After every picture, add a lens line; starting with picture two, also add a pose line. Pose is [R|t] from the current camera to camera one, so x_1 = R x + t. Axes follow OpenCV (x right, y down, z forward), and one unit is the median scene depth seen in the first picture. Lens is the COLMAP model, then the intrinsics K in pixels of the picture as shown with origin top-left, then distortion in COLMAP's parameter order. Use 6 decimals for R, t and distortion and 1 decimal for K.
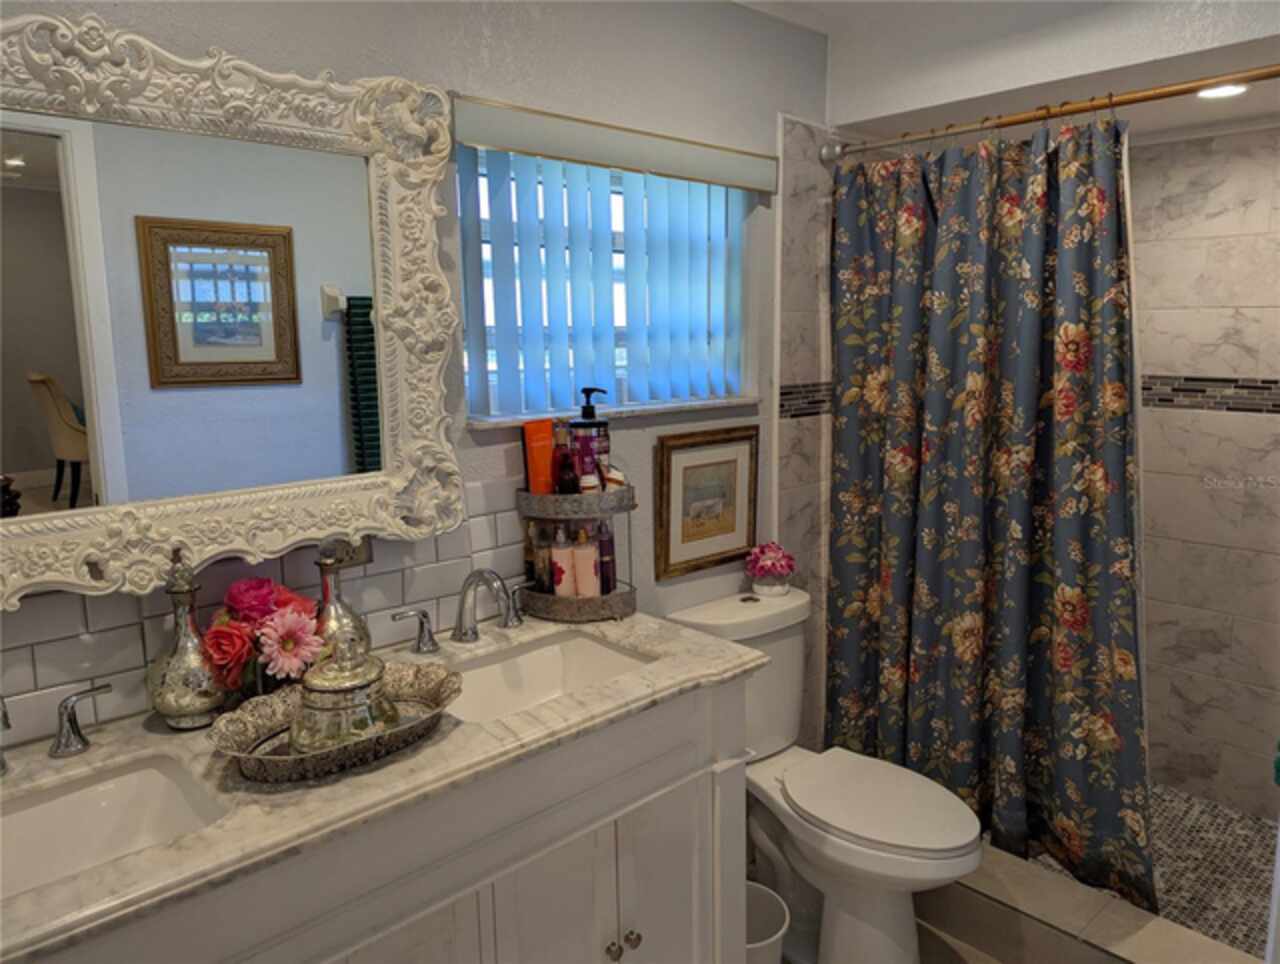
lens RADIAL K [[902.5, 0, 642.4], [0, 902.5, 473.8], [0, 0, 1]] dist [0.039881, -0.020334]
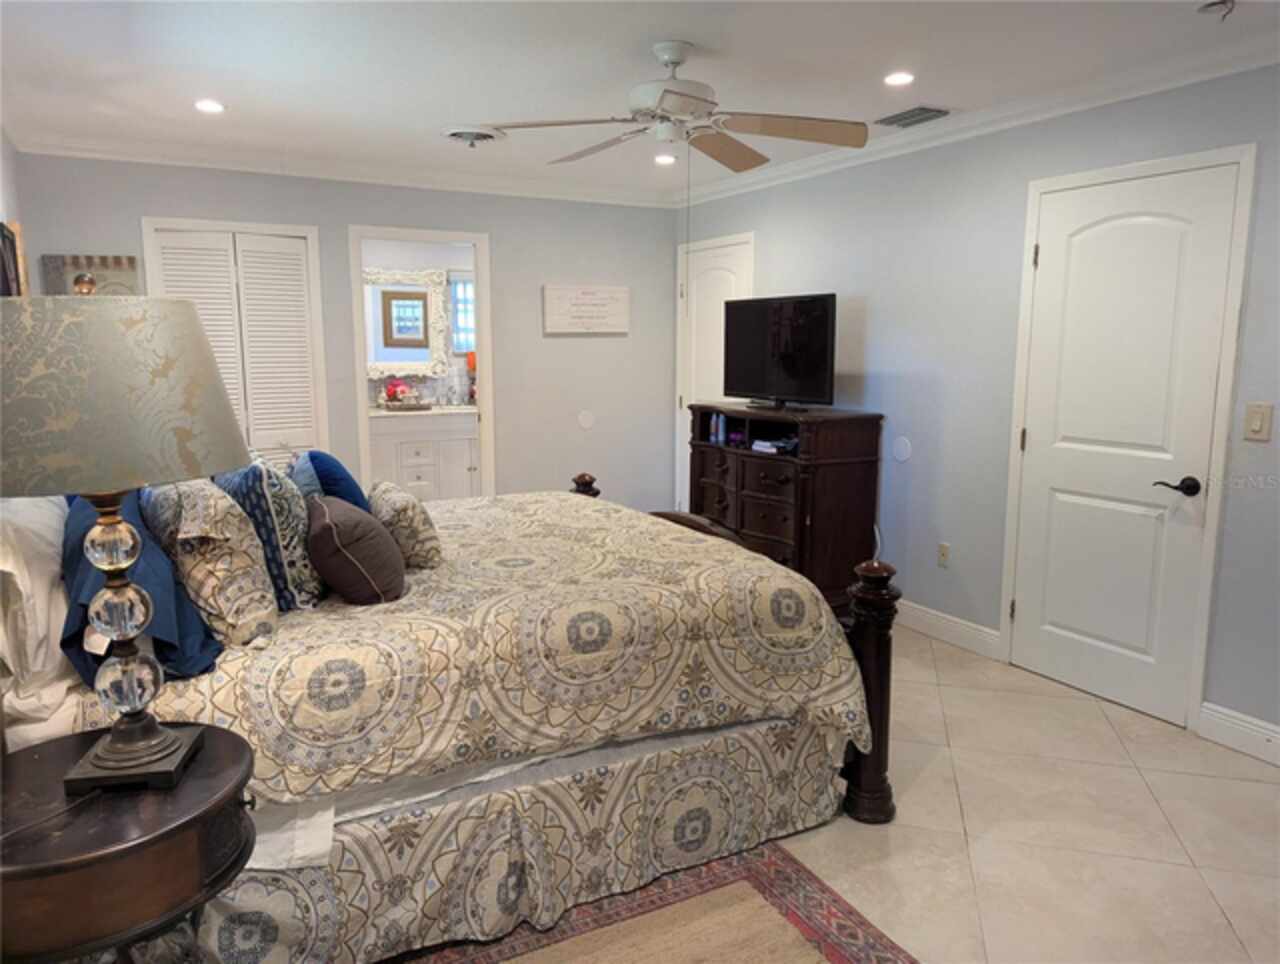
lens RADIAL K [[902.5, 0, 639.1], [0, 902.5, 483.7], [0, 0, 1]] dist [0.039881, -0.020334]
pose [[0.970849, 0.050128, -0.234391, 1.637687], [-0.049274, 0.998740, 0.009500, 0.468183], [0.234572, 0.002326, 0.972096, -2.788418]]
